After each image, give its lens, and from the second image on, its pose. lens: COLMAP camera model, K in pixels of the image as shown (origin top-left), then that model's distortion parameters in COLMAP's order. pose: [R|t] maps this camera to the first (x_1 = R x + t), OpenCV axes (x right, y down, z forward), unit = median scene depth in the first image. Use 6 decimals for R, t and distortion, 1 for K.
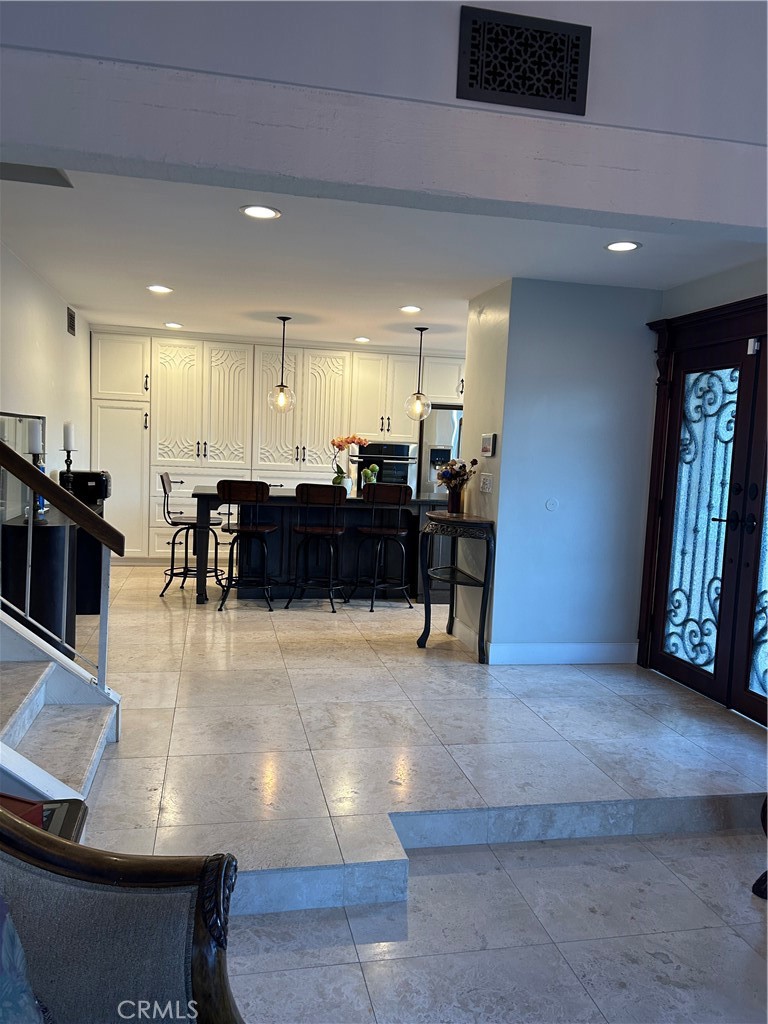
lens RADIAL K [[809.3, 0, 384.0], [0, 809.3, 512.0], [0, 0, 1]] dist [-0.002023, -0.001130]
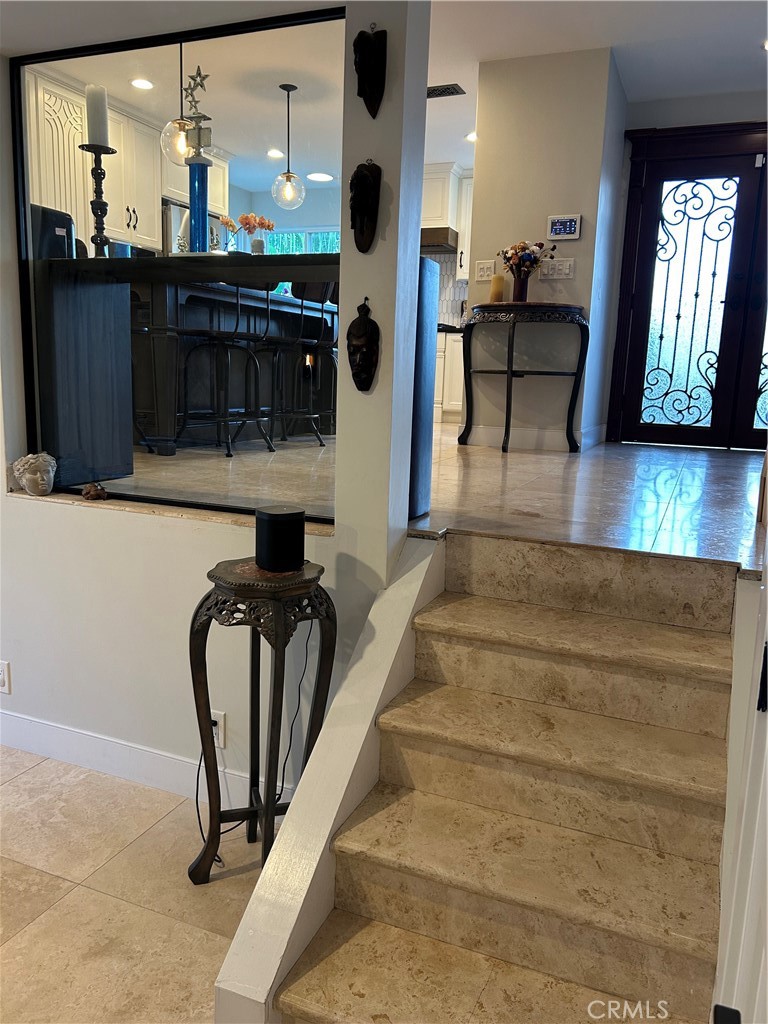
lens RADIAL K [[760.2, 0, 384.0], [0, 760.2, 512.0], [0, 0, 1]] dist [-0.001371, -0.001703]
pose [[0.549686, -0.183599, 0.814946, -0.821961], [0.062630, 0.981861, 0.178958, 0.076518], [-0.833020, -0.047331, 0.551214, 0.695481]]
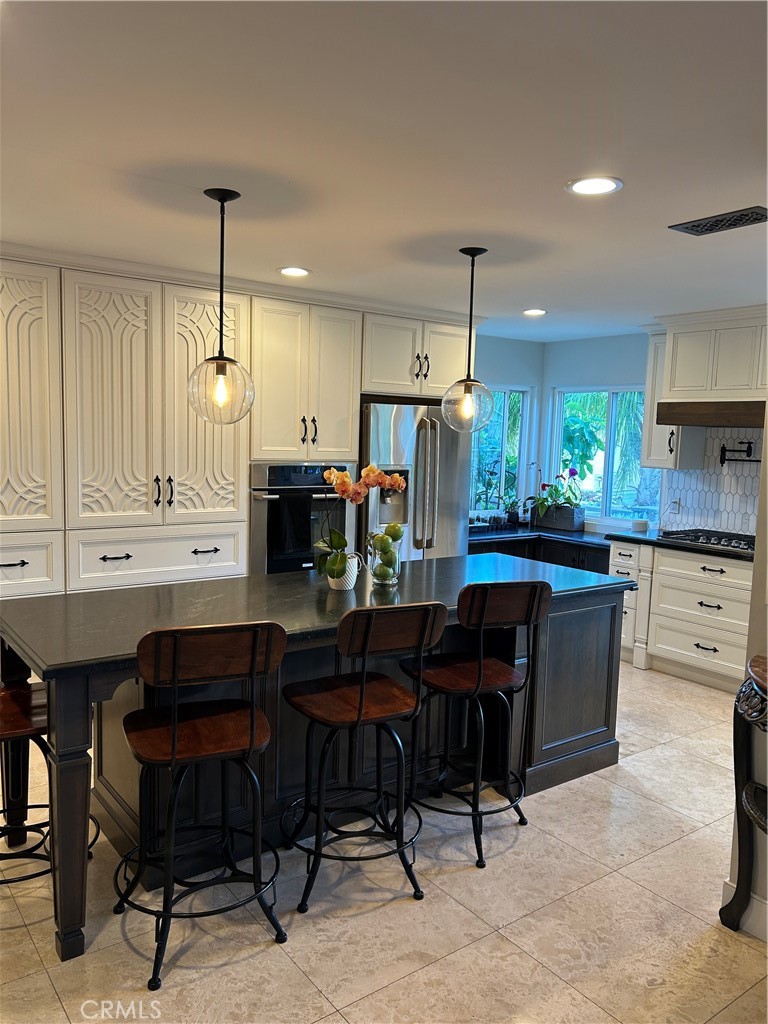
lens RADIAL K [[776.4, 0, 384.0], [0, 776.4, 512.0], [0, 0, 1]] dist [0.002215, -0.003324]
pose [[0.907278, -0.058960, 0.416378, -0.303427], [0.043269, 0.997956, 0.047031, -0.126330], [-0.418300, -0.024654, 0.907974, 0.818475]]
